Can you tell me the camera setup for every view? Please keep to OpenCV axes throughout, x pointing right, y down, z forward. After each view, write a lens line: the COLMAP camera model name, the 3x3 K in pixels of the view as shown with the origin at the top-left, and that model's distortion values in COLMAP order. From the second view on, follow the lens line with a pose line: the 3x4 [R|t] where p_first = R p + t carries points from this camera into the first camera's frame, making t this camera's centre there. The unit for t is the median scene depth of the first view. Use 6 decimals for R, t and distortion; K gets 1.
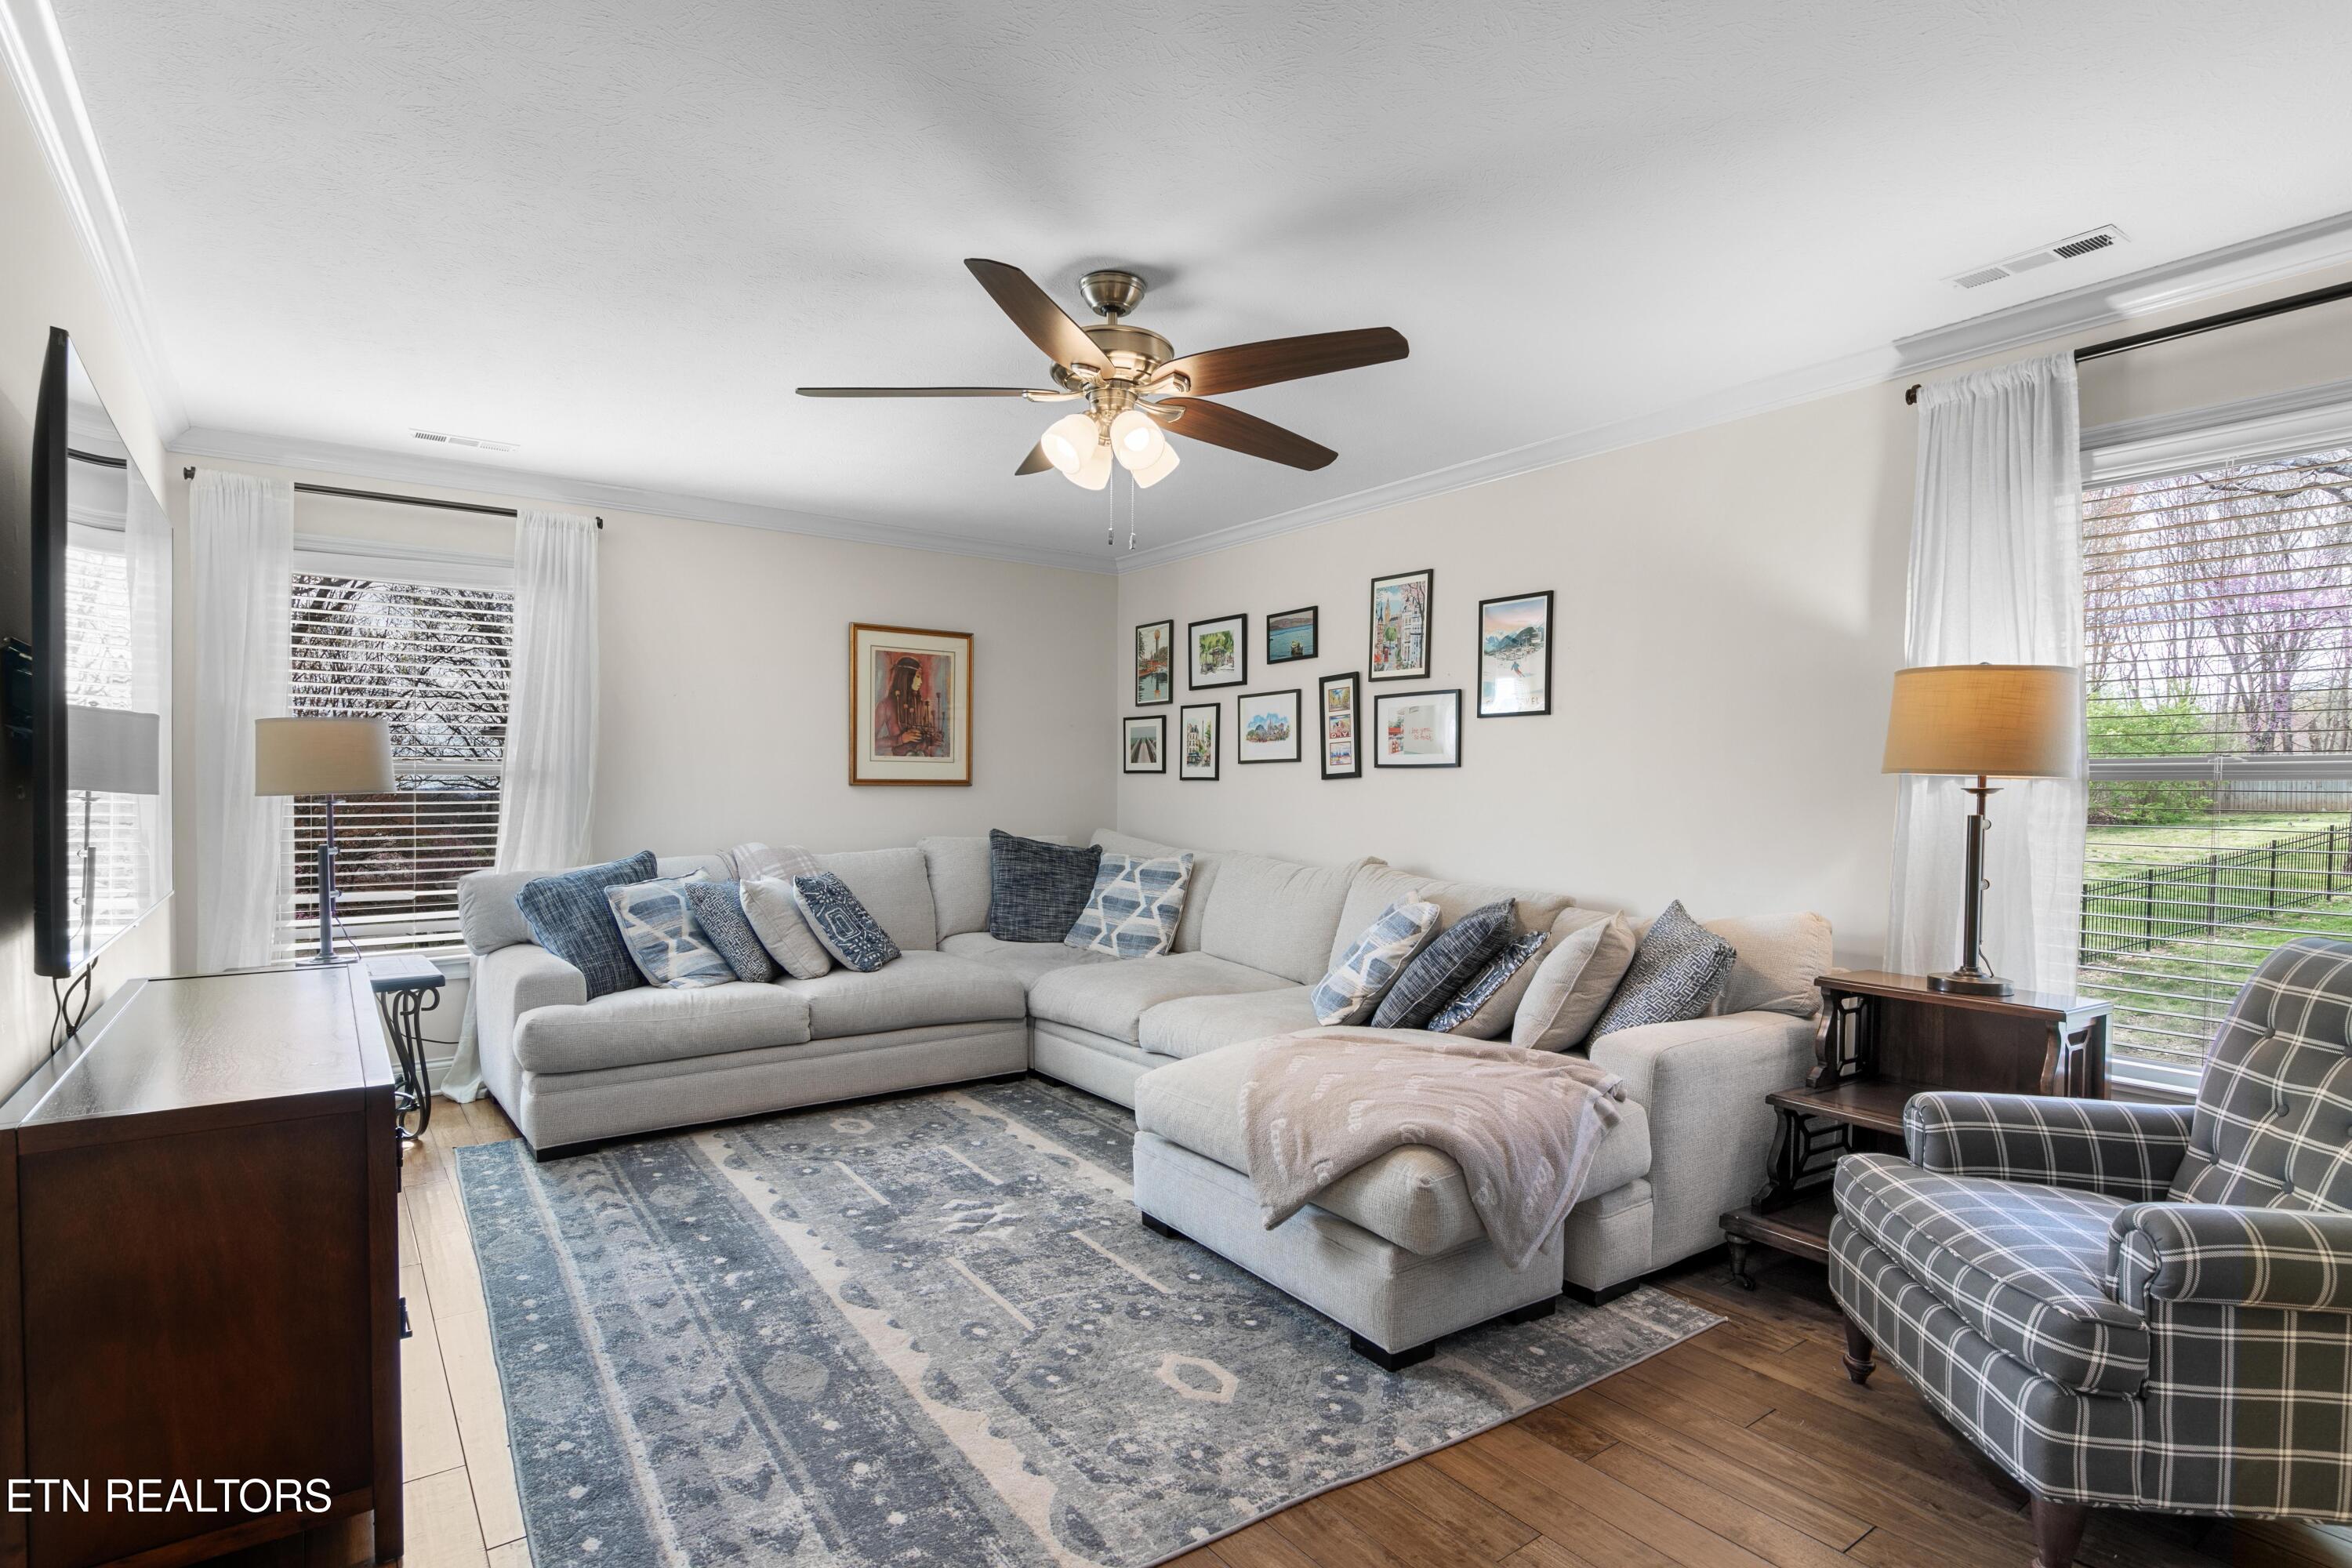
lens RADIAL K [[1167.4, 0, 1182.5], [0, 1167.4, 814.1], [0, 0, 1]] dist [0.000349, -0.000302]
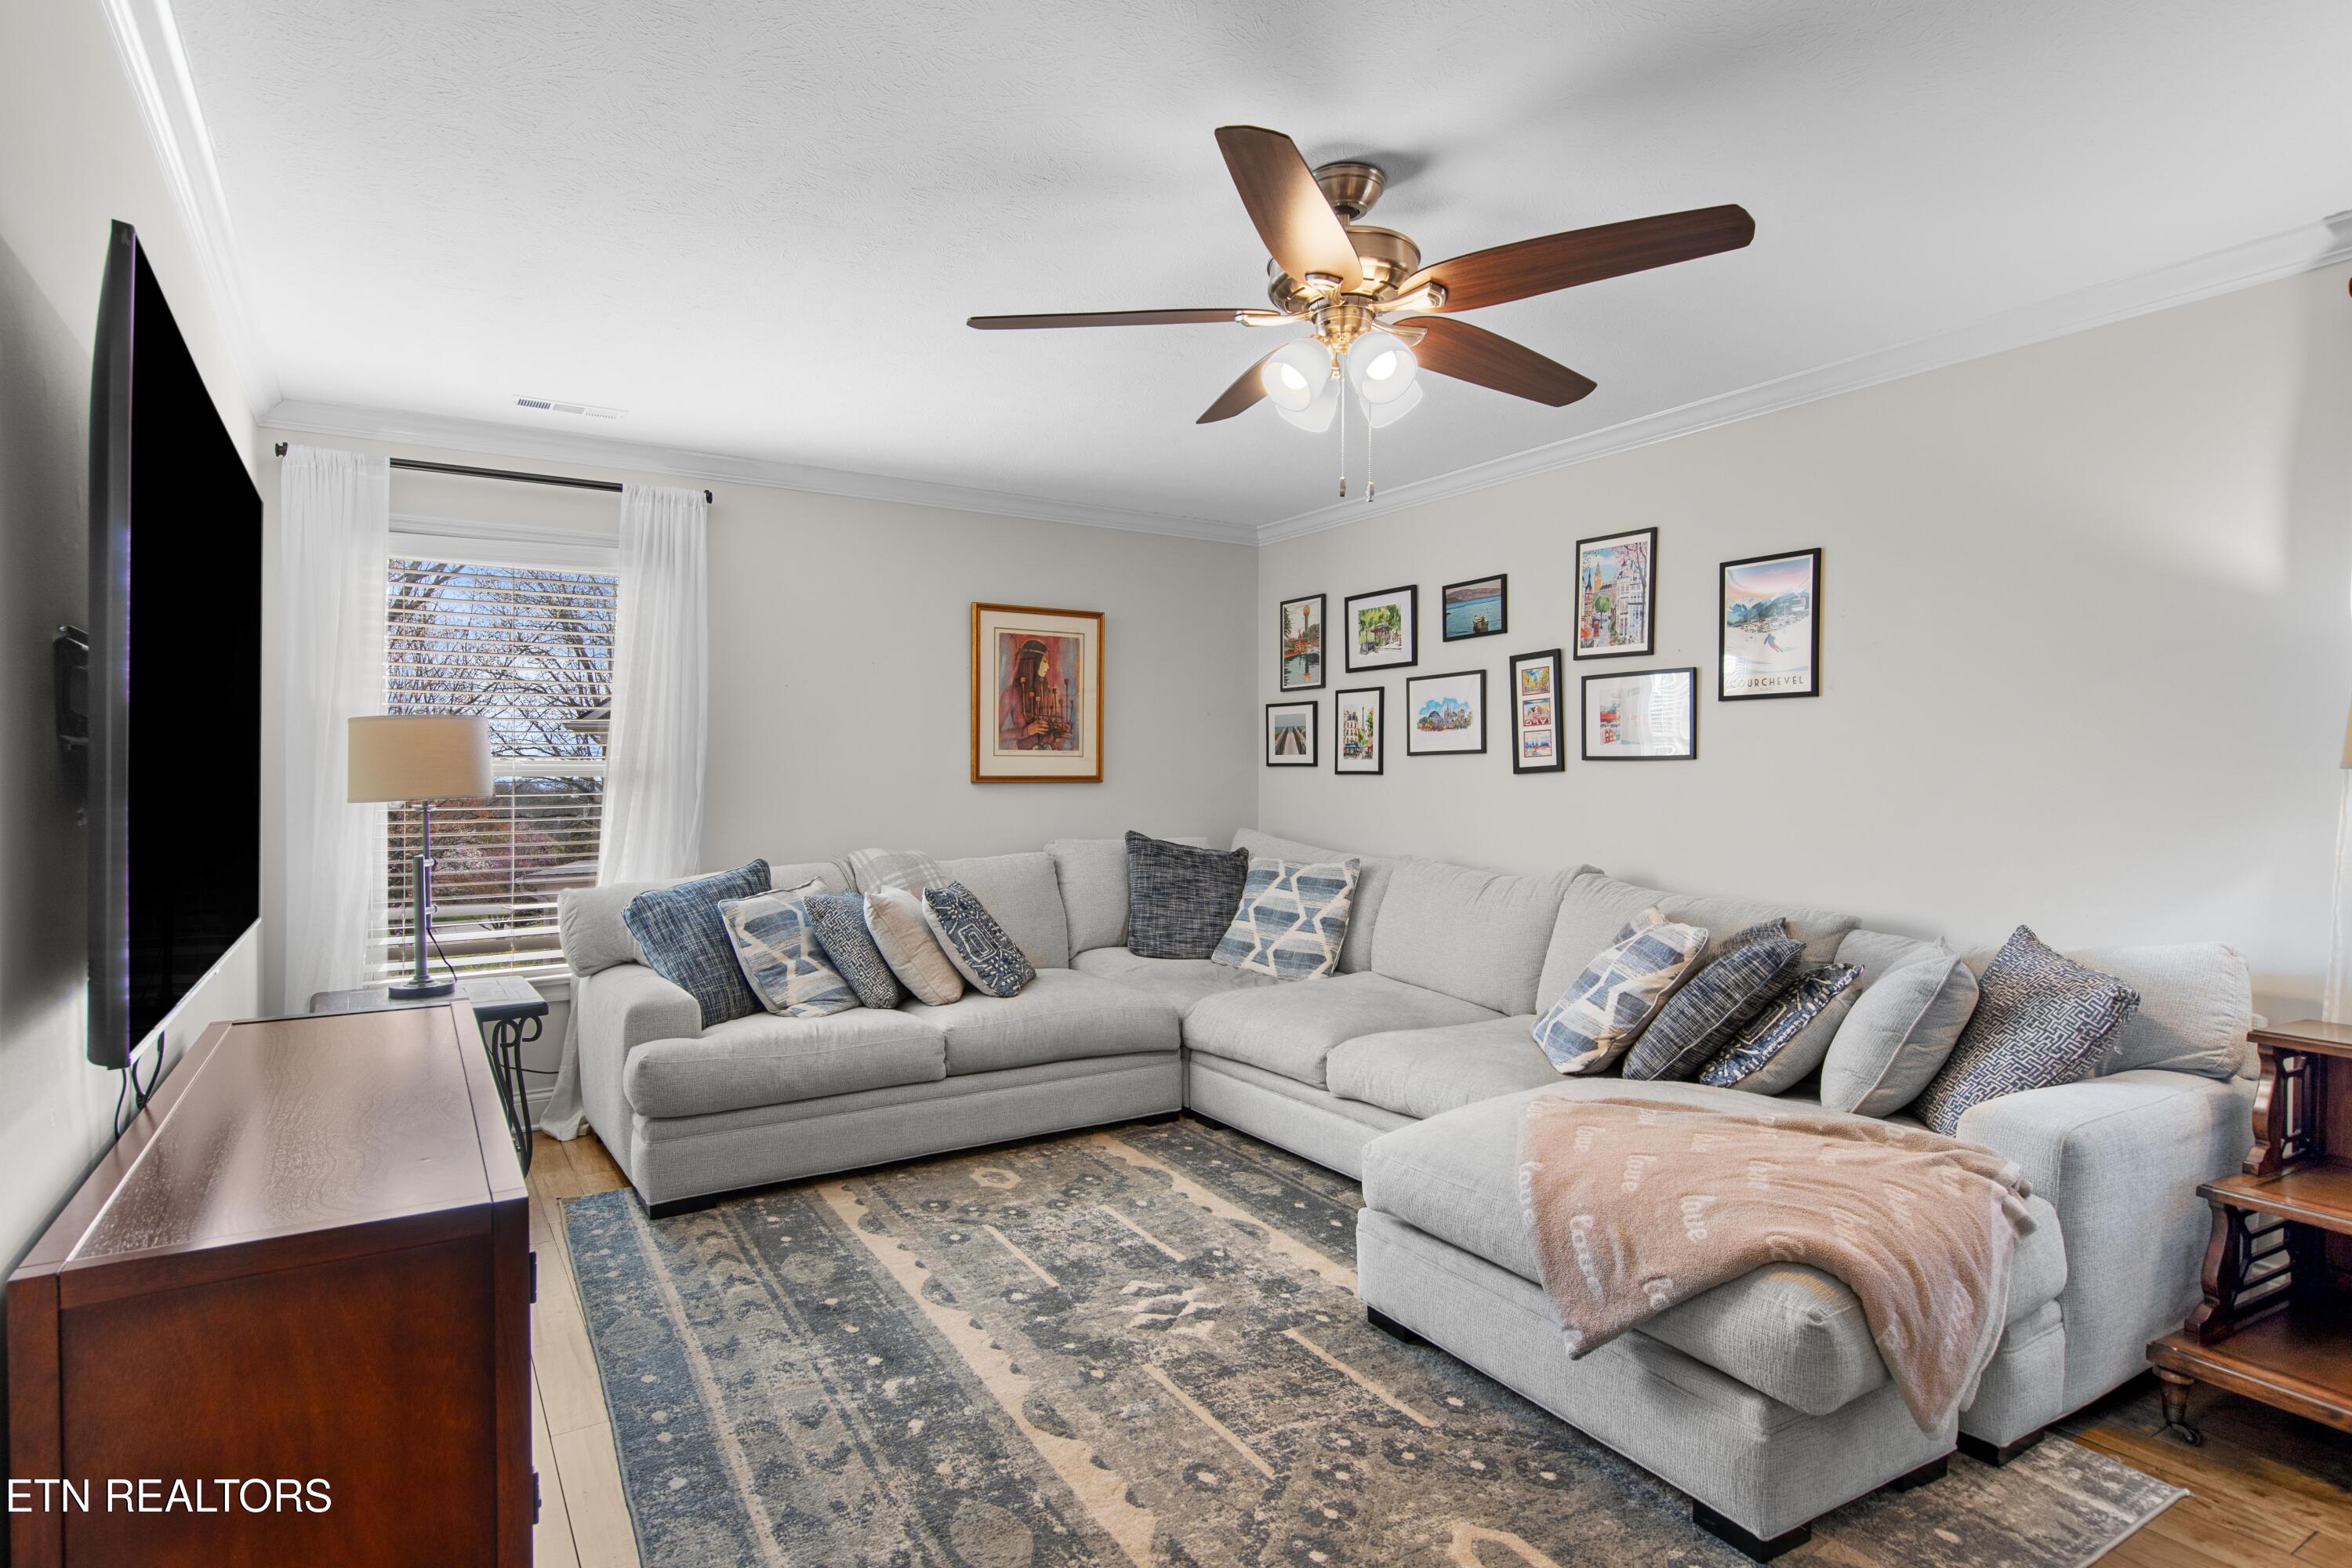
lens RADIAL K [[1228.3, 0, 1176.0], [0, 1228.3, 784.0], [0, 0, 1]] dist [0.002181, -0.000227]
pose [[0.997172, -0.006340, -0.074880, -0.100229], [0.005156, 0.999859, -0.015993, -0.014105], [0.074970, 0.015562, 0.997064, 0.118398]]
